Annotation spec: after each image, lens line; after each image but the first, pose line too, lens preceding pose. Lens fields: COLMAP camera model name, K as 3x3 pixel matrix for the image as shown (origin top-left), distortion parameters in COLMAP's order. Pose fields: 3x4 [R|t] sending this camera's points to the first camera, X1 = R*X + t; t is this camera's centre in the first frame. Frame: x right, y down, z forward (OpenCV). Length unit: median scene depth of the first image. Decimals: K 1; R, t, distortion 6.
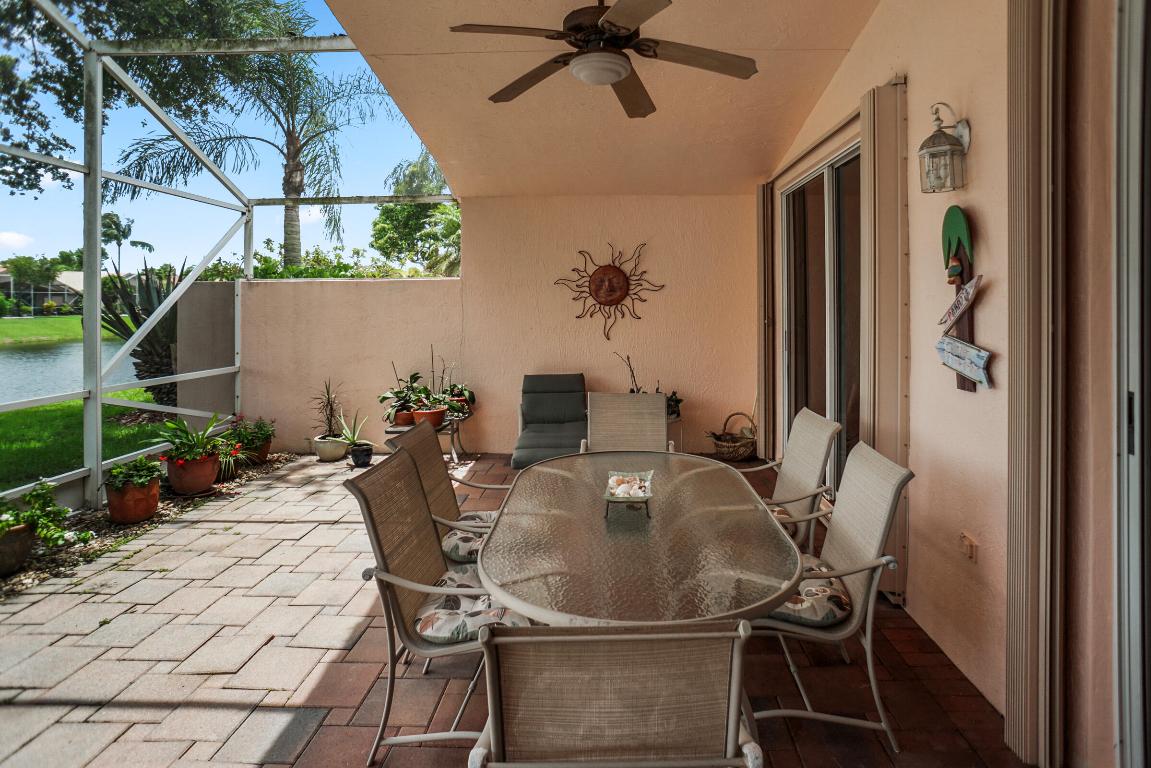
lens RADIAL K [[654.2, 0, 574.0], [0, 654.2, 337.3], [0, 0, 1]] dist [-0.065618, 0.043632]
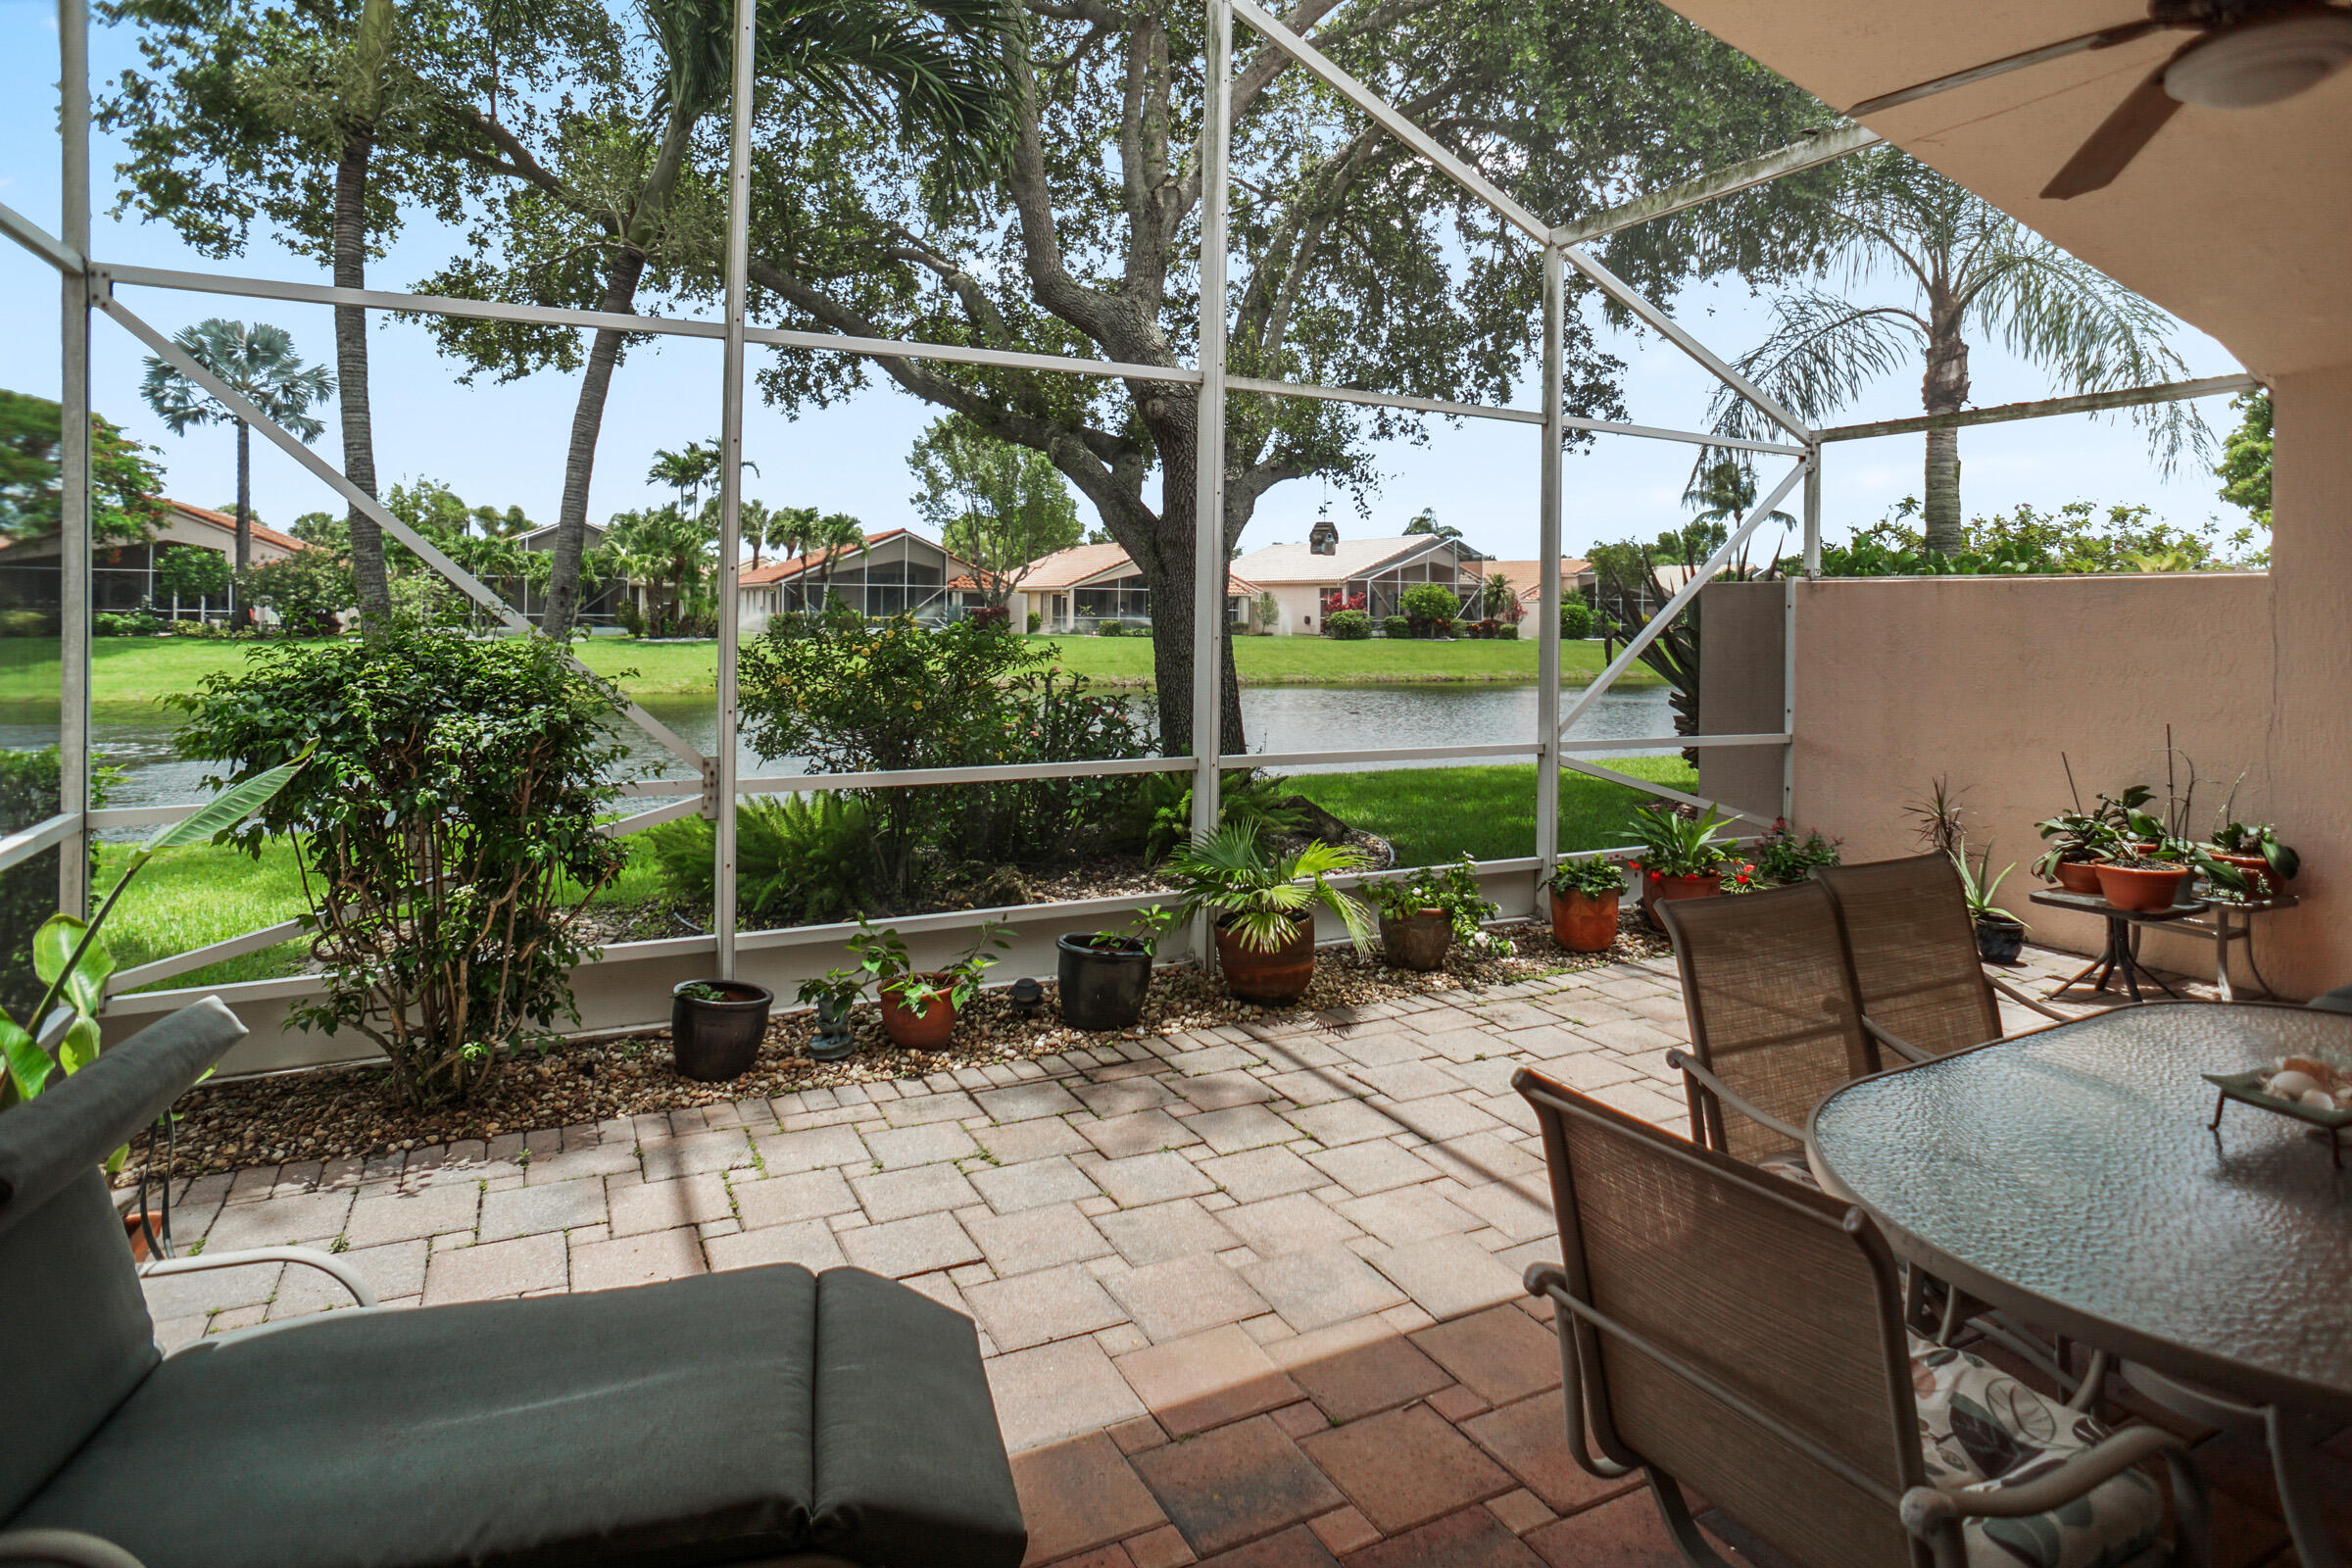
lens RADIAL K [[1319.2, 0, 1187.7], [0, 1319.2, 770.7], [0, 0, 1]] dist [-0.025740, 0.039914]
pose [[0.486382, 0.118380, -0.865690, 0.219992], [-0.069040, 0.992888, 0.096984, 0.001789], [0.871015, 0.012596, 0.491096, -0.015503]]
